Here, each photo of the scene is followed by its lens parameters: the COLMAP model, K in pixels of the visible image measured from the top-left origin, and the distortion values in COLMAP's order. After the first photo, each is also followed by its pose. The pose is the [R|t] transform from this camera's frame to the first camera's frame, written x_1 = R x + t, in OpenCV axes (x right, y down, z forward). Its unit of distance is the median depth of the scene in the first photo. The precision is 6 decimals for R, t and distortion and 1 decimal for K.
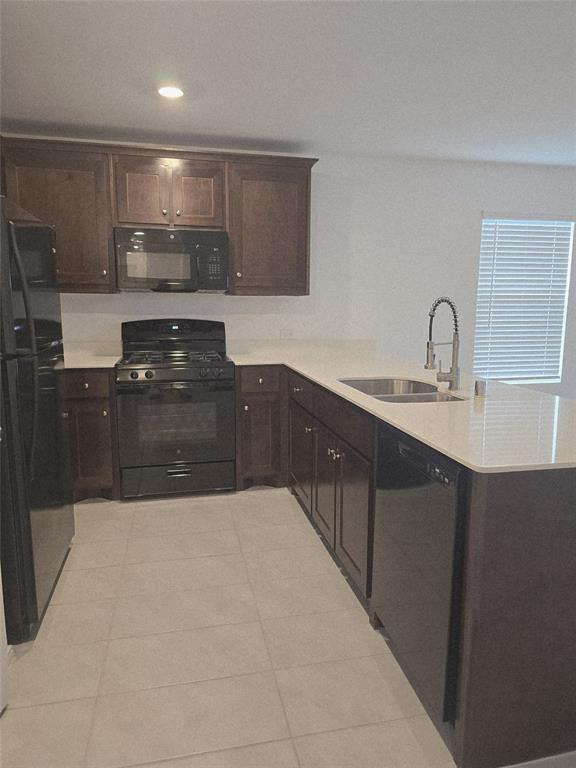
lens RADIAL K [[510.3, 0, 288.9], [0, 510.3, 380.2], [0, 0, 1]] dist [0.005711, -0.005546]
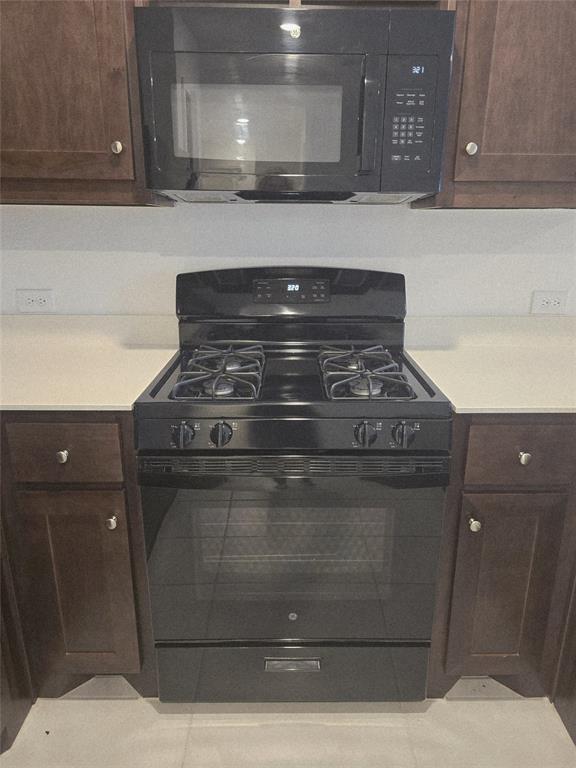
lens RADIAL K [[510.3, 0, 288.2], [0, 510.3, 387.9], [0, 0, 1]] dist [0.005711, -0.005546]
pose [[0.976922, 0.065741, -0.203226, -0.139185], [-0.030413, 0.984575, 0.172299, -0.098140], [0.211419, -0.162142, 0.963853, 0.596189]]
